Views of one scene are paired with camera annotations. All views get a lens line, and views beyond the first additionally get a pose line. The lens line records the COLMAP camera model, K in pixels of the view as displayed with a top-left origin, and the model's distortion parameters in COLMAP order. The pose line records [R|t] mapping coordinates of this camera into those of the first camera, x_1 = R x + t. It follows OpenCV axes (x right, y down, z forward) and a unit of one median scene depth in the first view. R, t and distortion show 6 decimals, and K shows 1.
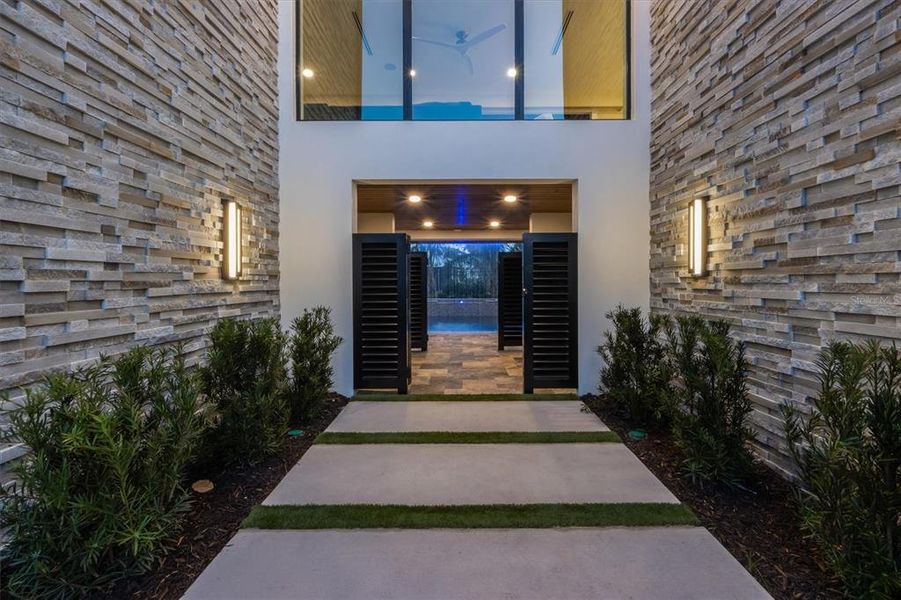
lens RADIAL K [[406.8, 0, 446.7], [0, 406.8, 295.2], [0, 0, 1]] dist [0.000421, -0.000564]
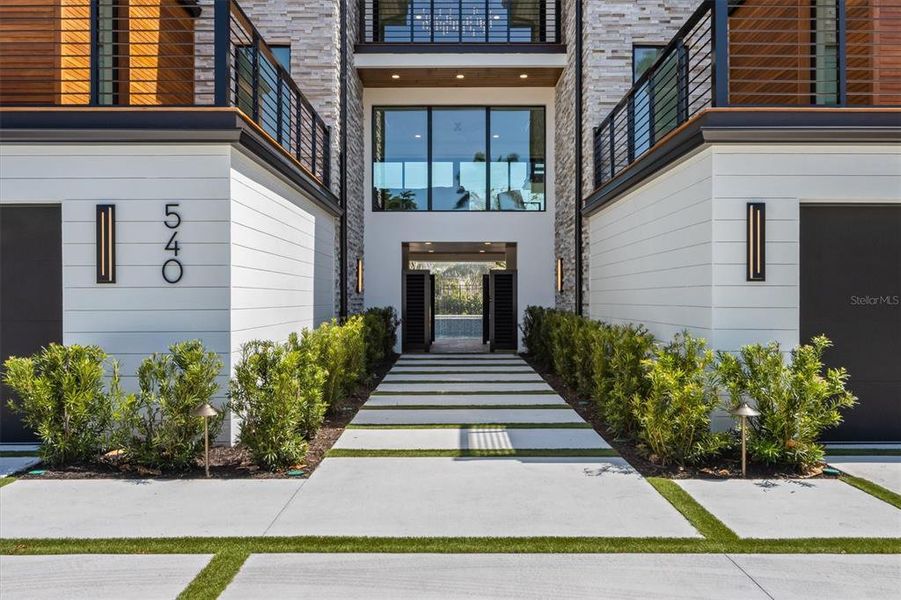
lens RADIAL K [[406.8, 0, 446.7], [0, 406.8, 295.2], [0, 0, 1]] dist [0.000421, -0.000564]
pose [[0.999928, 0.003134, 0.011593, -0.039012], [-0.002658, 0.999163, -0.040816, 0.046160], [-0.011711, 0.040783, 0.999099, -0.918680]]
